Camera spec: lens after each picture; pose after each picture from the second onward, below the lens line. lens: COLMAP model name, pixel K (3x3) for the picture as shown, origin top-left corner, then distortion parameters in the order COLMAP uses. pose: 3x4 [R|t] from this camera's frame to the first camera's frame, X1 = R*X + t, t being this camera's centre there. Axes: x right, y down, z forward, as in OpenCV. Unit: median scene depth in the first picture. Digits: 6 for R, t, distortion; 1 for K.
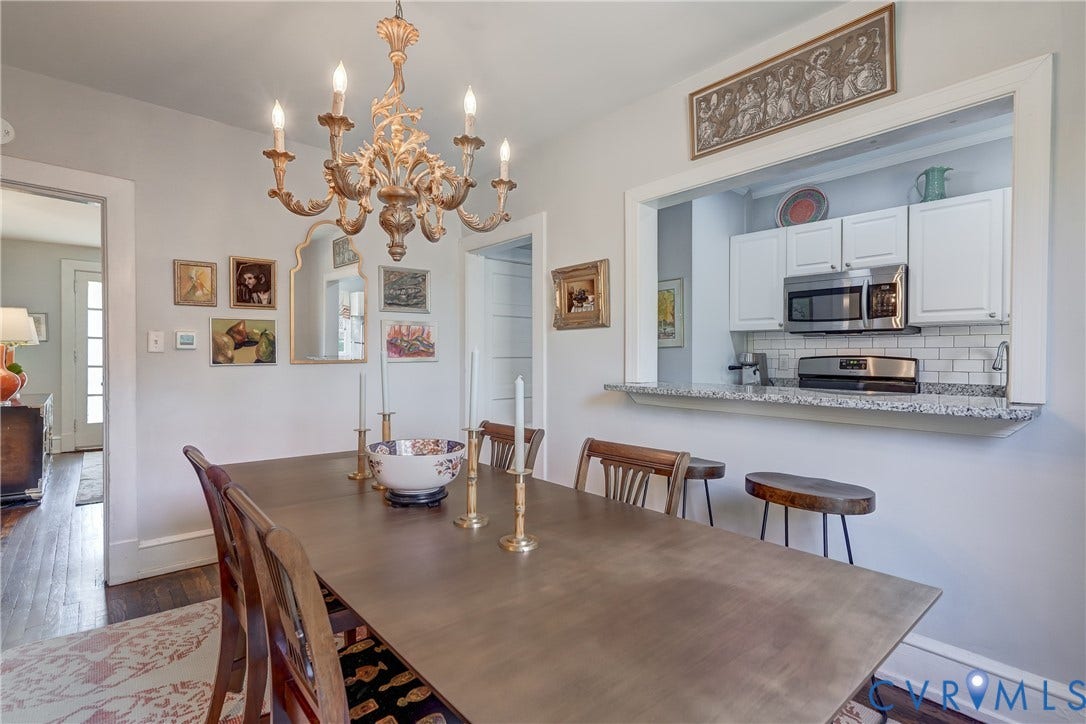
lens RADIAL K [[515.6, 0, 550.0], [0, 515.6, 365.9], [0, 0, 1]] dist [0.000506, 0.000277]
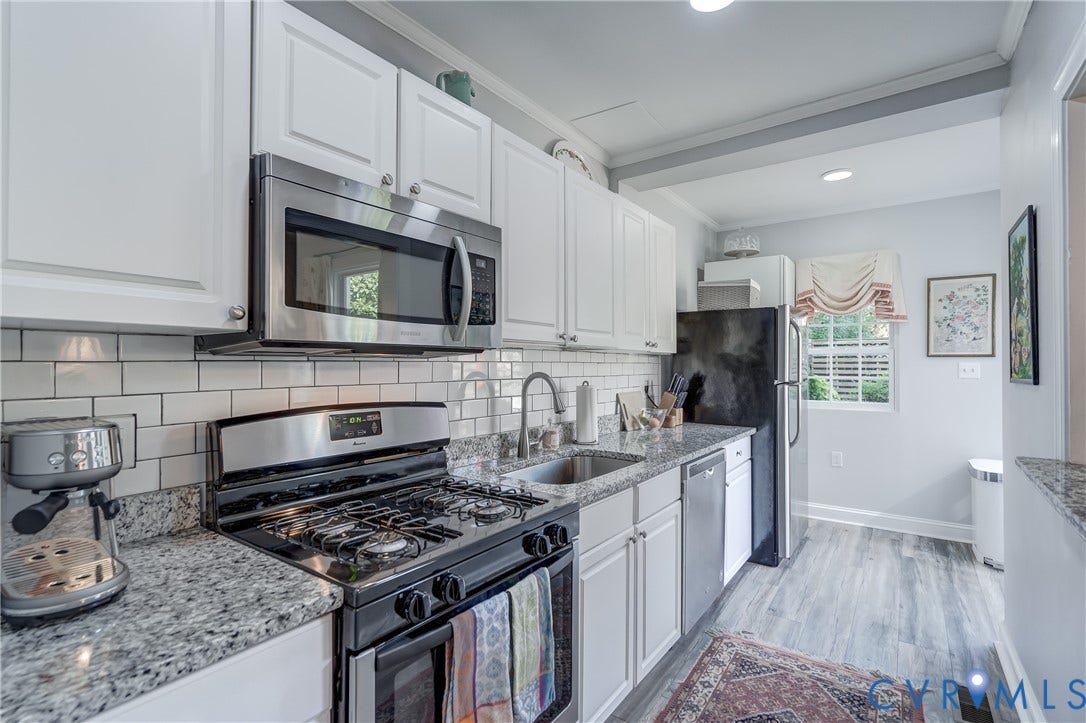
lens RADIAL K [[515.6, 0, 550.0], [0, 515.6, 365.4], [0, 0, 1]] dist [0.000506, 0.000277]
pose [[-0.231025, -0.009444, 0.972902, 0.142050], [0.015299, 0.999794, 0.013338, -0.055287], [-0.972827, 0.017966, -0.230833, 0.944367]]
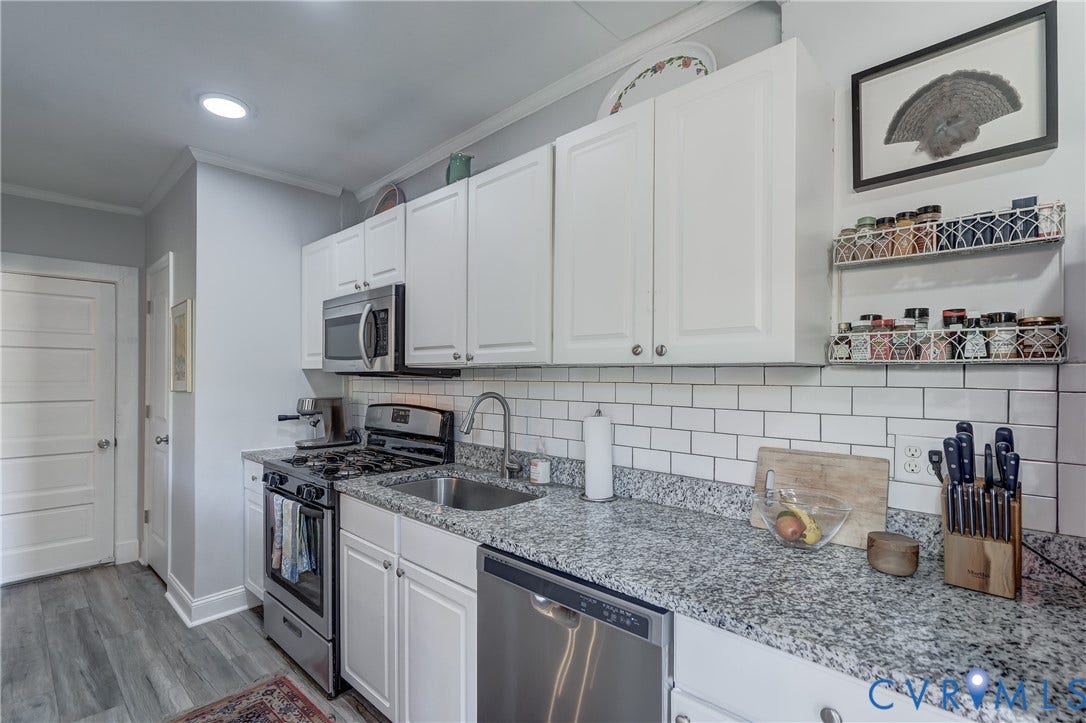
lens RADIAL K [[519.9, 0, 541.6], [0, 519.9, 398.7], [0, 0, 1]] dist [-0.000024, -0.000056]
pose [[0.997143, 0.002409, 0.075494, 0.738315], [-0.003549, 0.999882, 0.014969, -0.041225], [-0.075449, -0.015195, 0.997034, 0.220359]]
